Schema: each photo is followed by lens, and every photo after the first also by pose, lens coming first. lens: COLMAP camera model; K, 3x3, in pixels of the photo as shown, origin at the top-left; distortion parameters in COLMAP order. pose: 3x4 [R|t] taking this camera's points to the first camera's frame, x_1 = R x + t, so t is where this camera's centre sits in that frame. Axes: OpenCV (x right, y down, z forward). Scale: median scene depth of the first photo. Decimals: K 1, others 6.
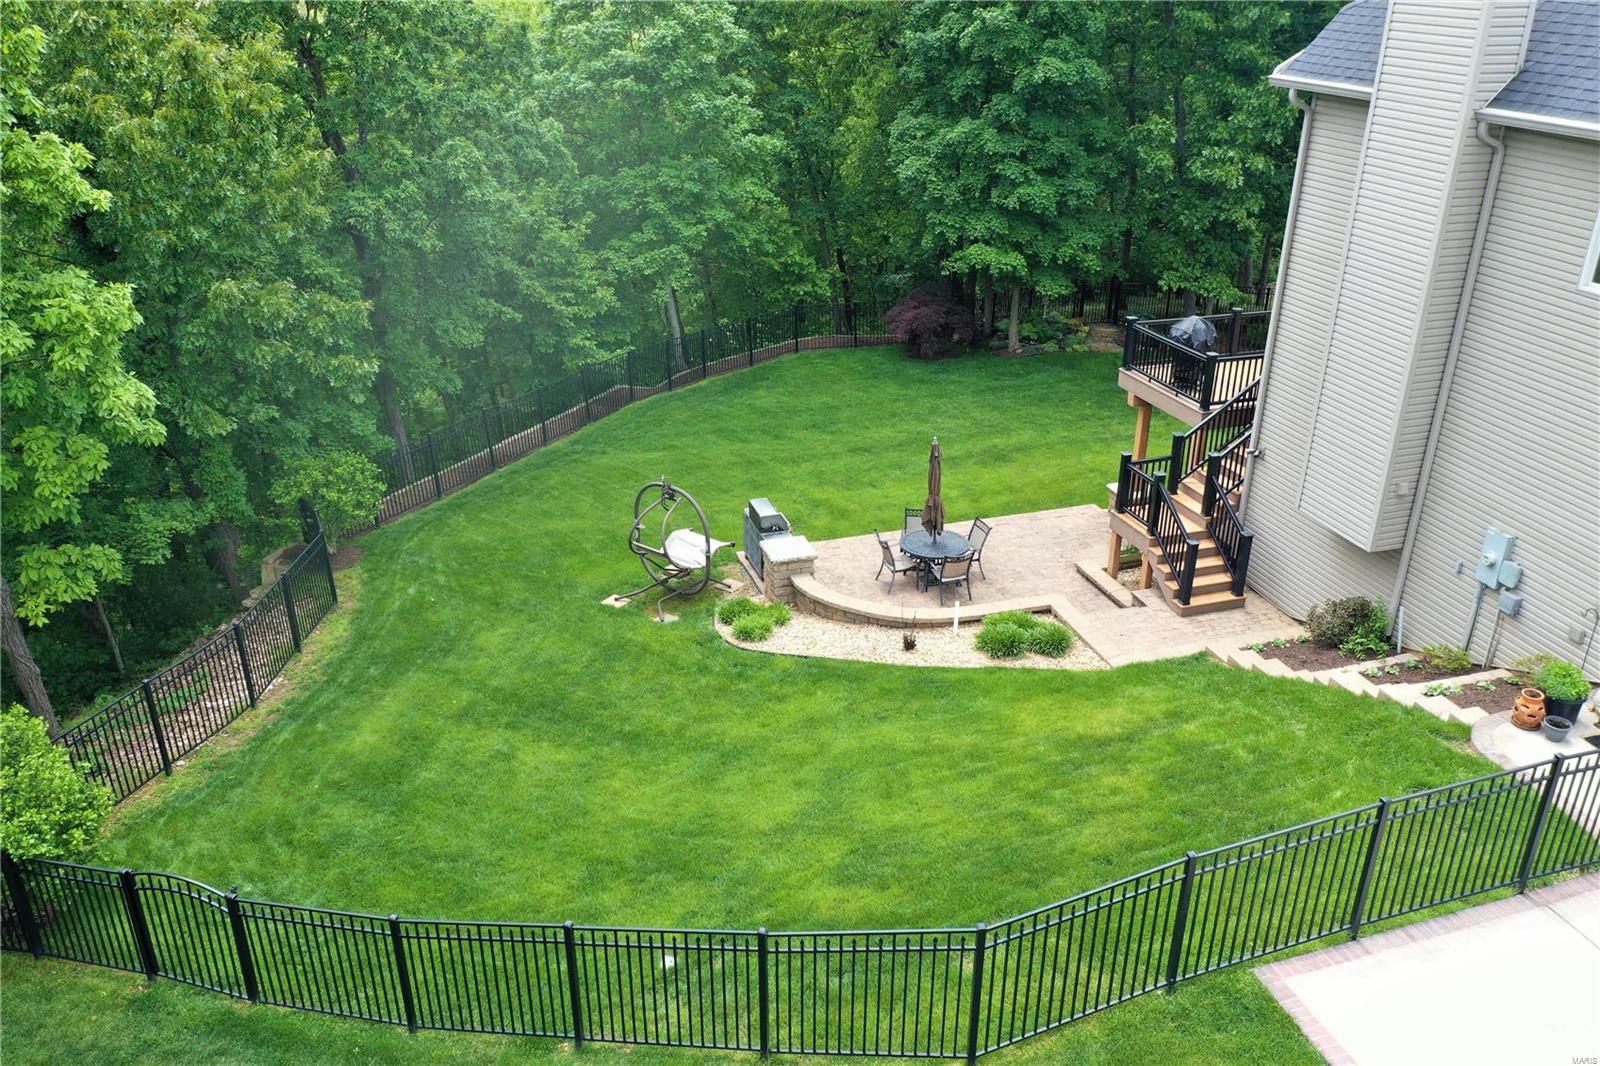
lens RADIAL K [[1254.6, 0, 807.5], [0, 1254.6, 529.8], [0, 0, 1]] dist [-0.001580, 0.004752]
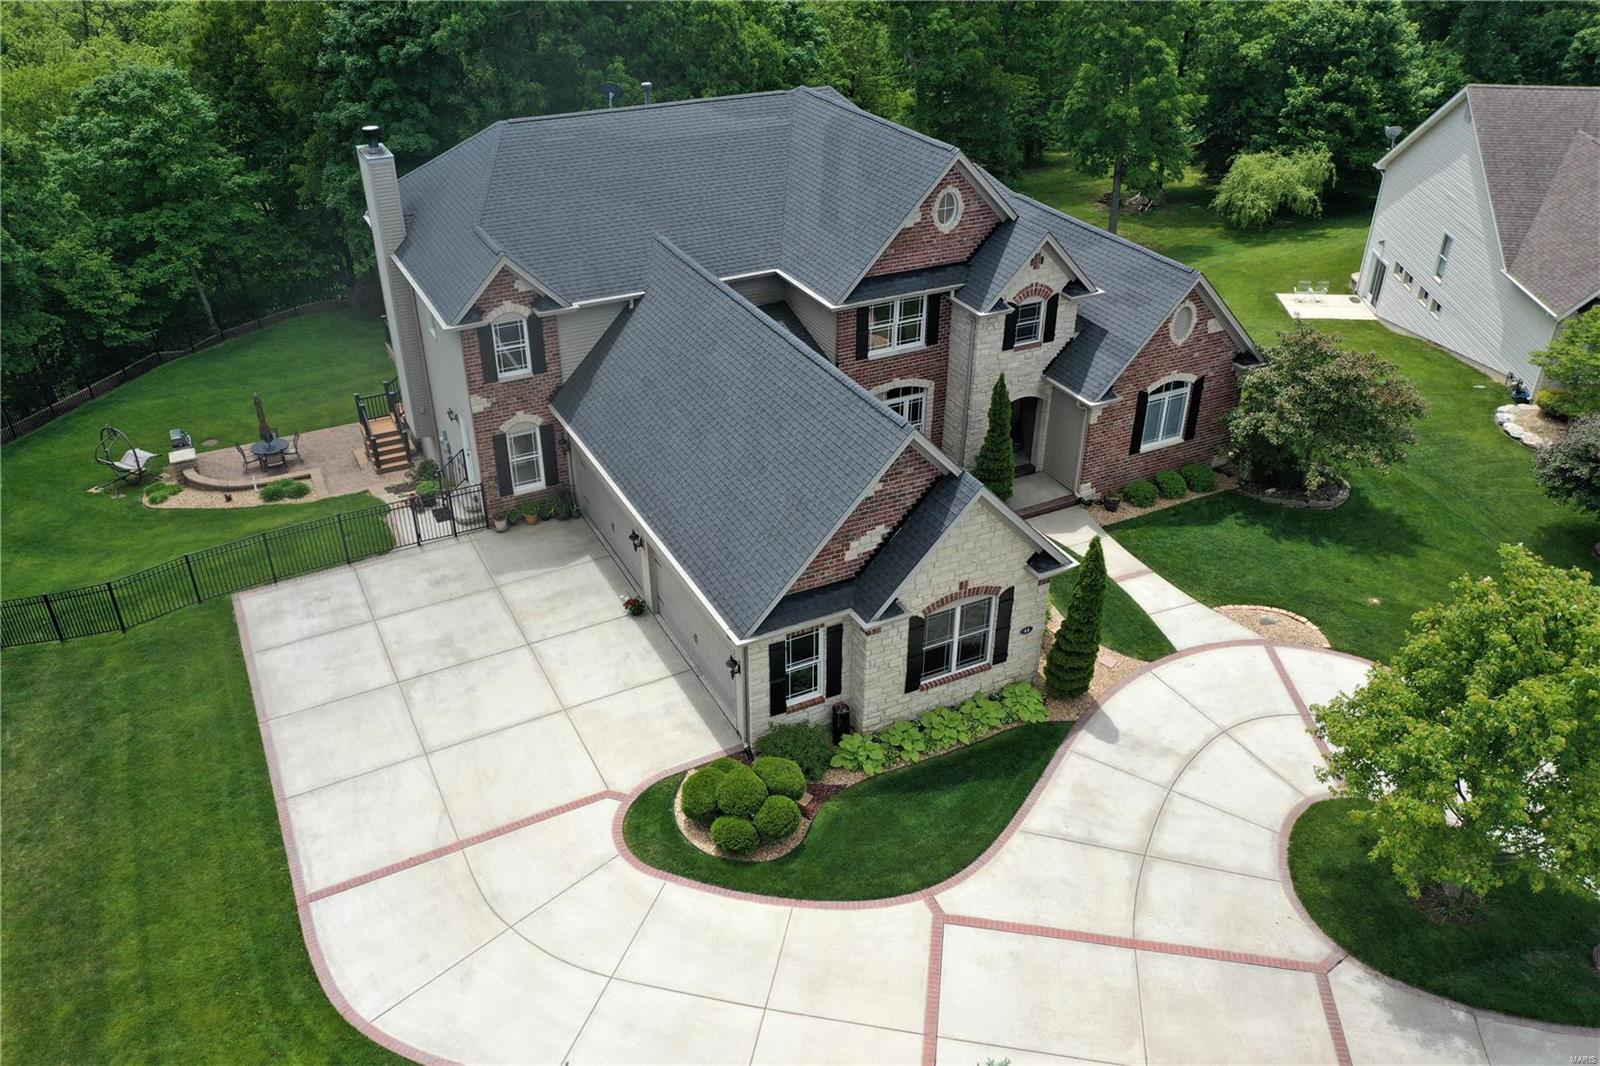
lens RADIAL K [[1254.6, 0, 800.2], [0, 1254.6, 536.1], [0, 0, 1]] dist [-0.001580, 0.004752]
pose [[0.987583, -0.086847, 0.130910, 0.450828], [0.072472, 0.991193, 0.110837, -0.005115], [-0.139383, -0.099973, 0.985179, -0.719859]]
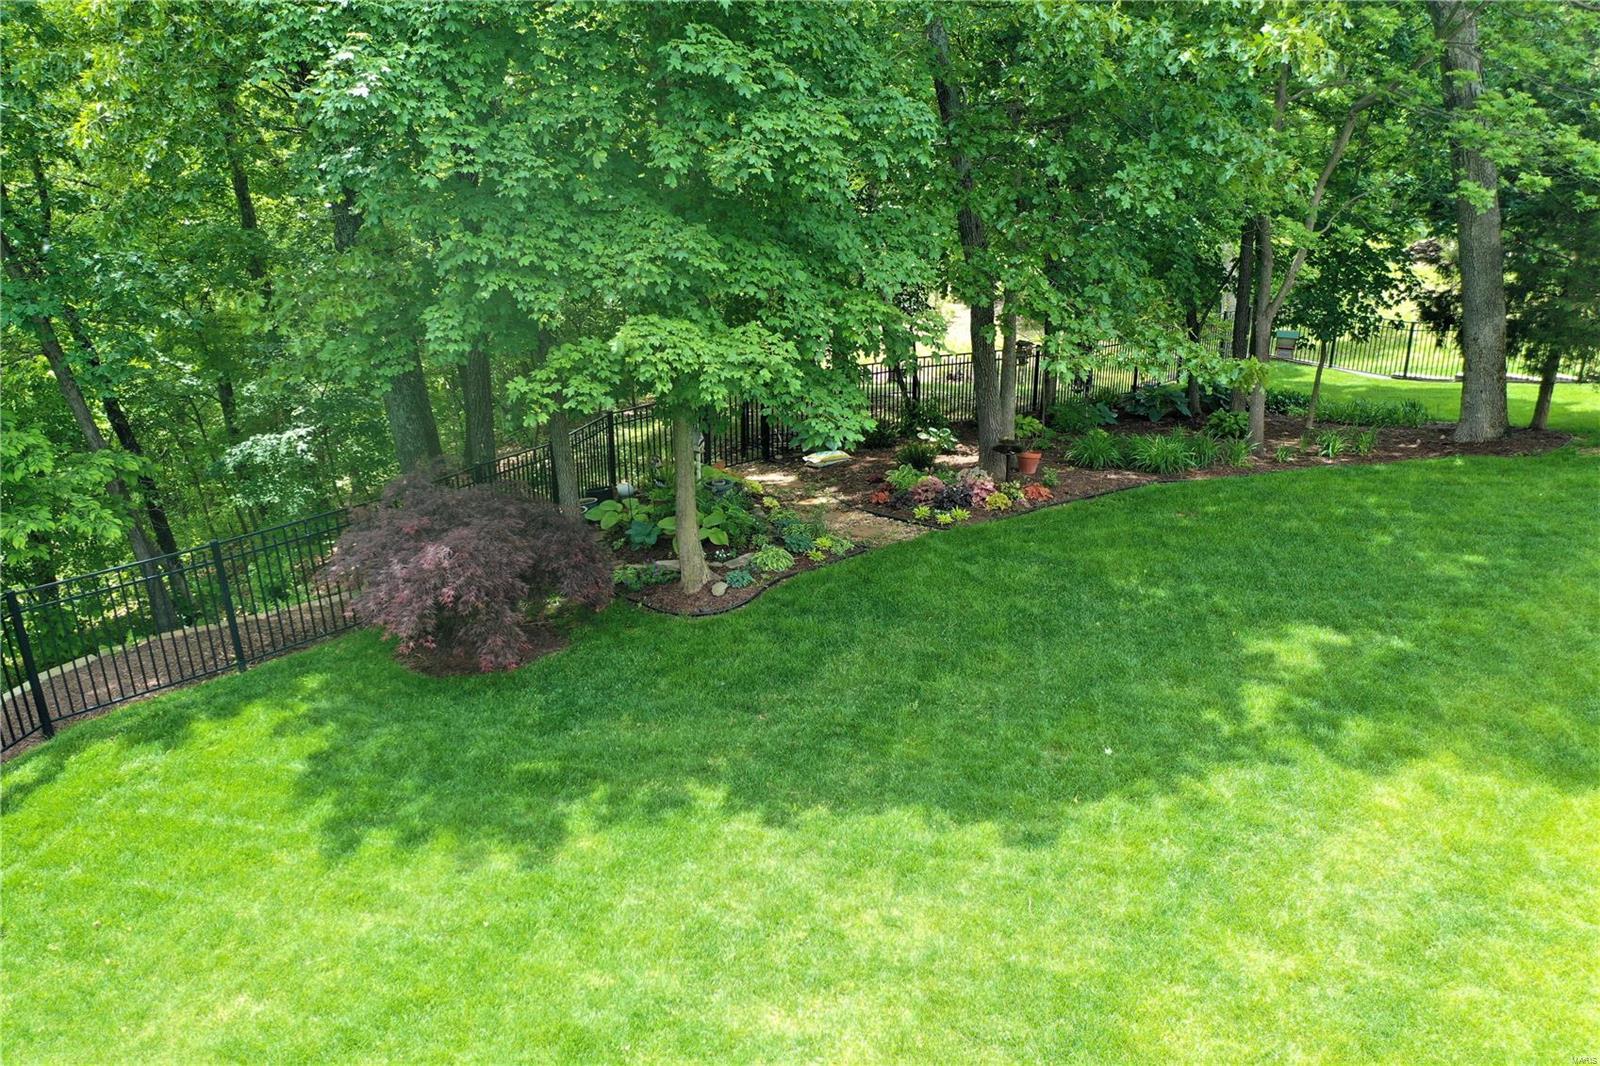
lens RADIAL K [[1254.6, 0, 799.6], [0, 1254.6, 534.0], [0, 0, 1]] dist [-0.001580, 0.004752]
pose [[0.850662, -0.197181, 0.487332, 0.011088], [0.229347, 0.973323, -0.006517, -0.177806], [-0.473047, 0.117312, 0.873192, 0.777349]]
